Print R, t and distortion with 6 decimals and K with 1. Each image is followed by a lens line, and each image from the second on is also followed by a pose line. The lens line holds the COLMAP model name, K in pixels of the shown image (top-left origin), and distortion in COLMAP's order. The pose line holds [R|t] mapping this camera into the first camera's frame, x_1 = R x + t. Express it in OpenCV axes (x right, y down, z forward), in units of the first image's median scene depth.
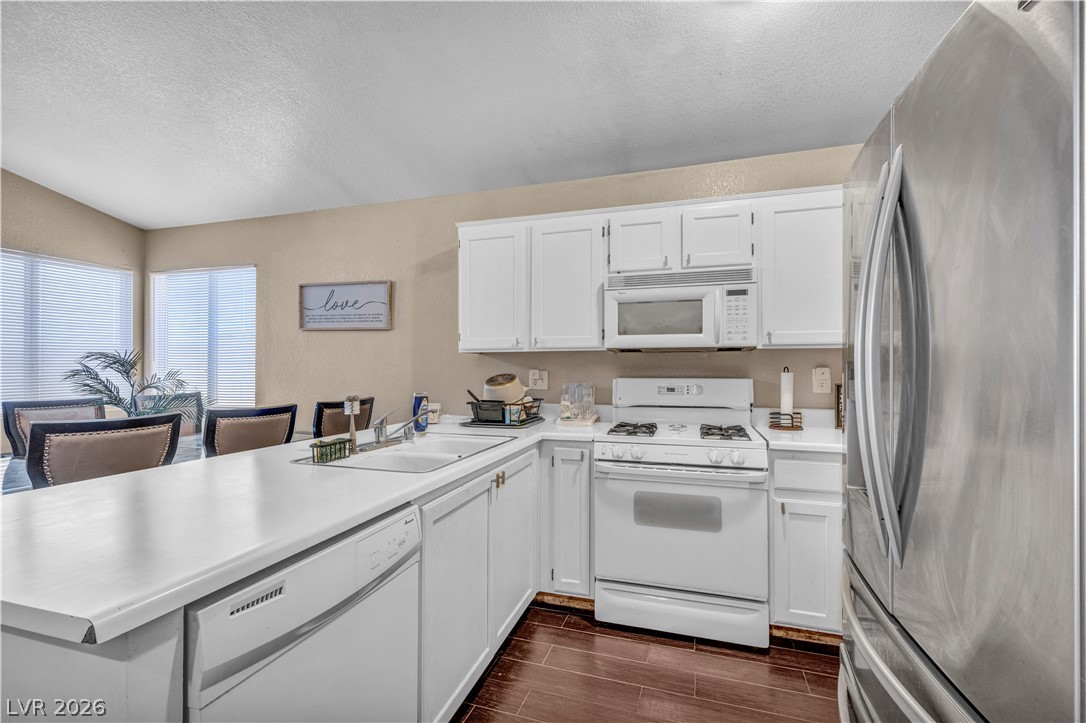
lens RADIAL K [[492.5, 0, 541.1], [0, 492.5, 354.5], [0, 0, 1]] dist [0.002192, 0.000034]
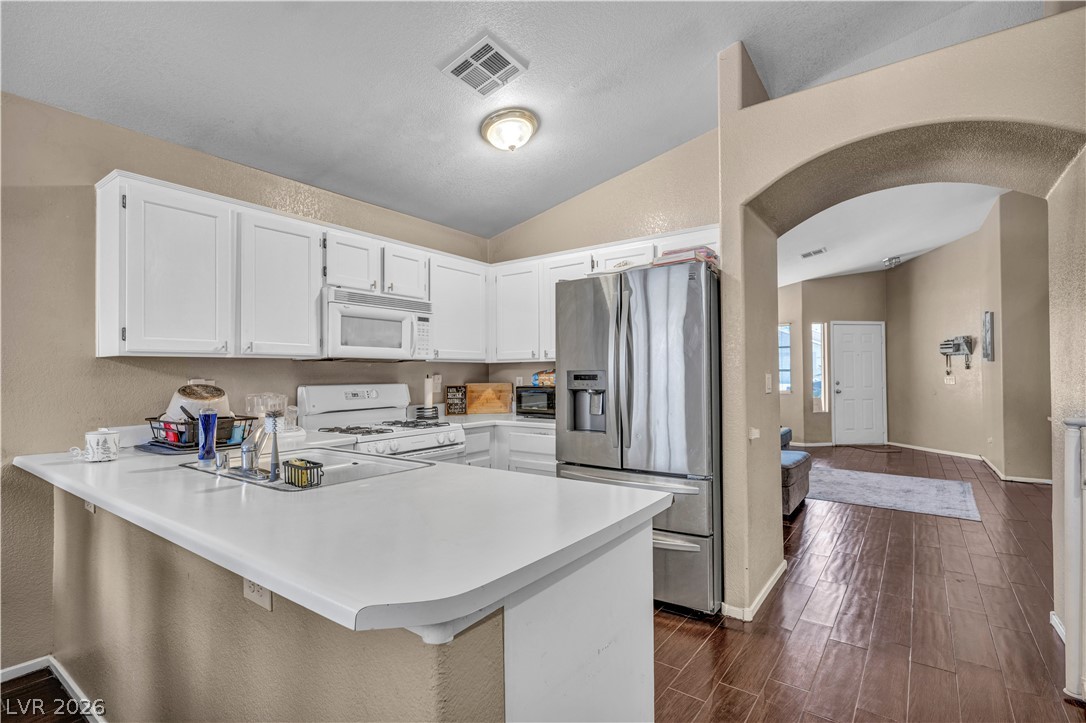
lens RADIAL K [[510.7, 0, 540.9], [0, 510.7, 369.5], [0, 0, 1]] dist [-0.001554, -0.000227]
pose [[0.312819, 0.008393, 0.949776, -0.748365], [-0.014835, 0.999882, -0.003950, 0.010891], [-0.949697, -0.012854, 0.312907, 0.231610]]
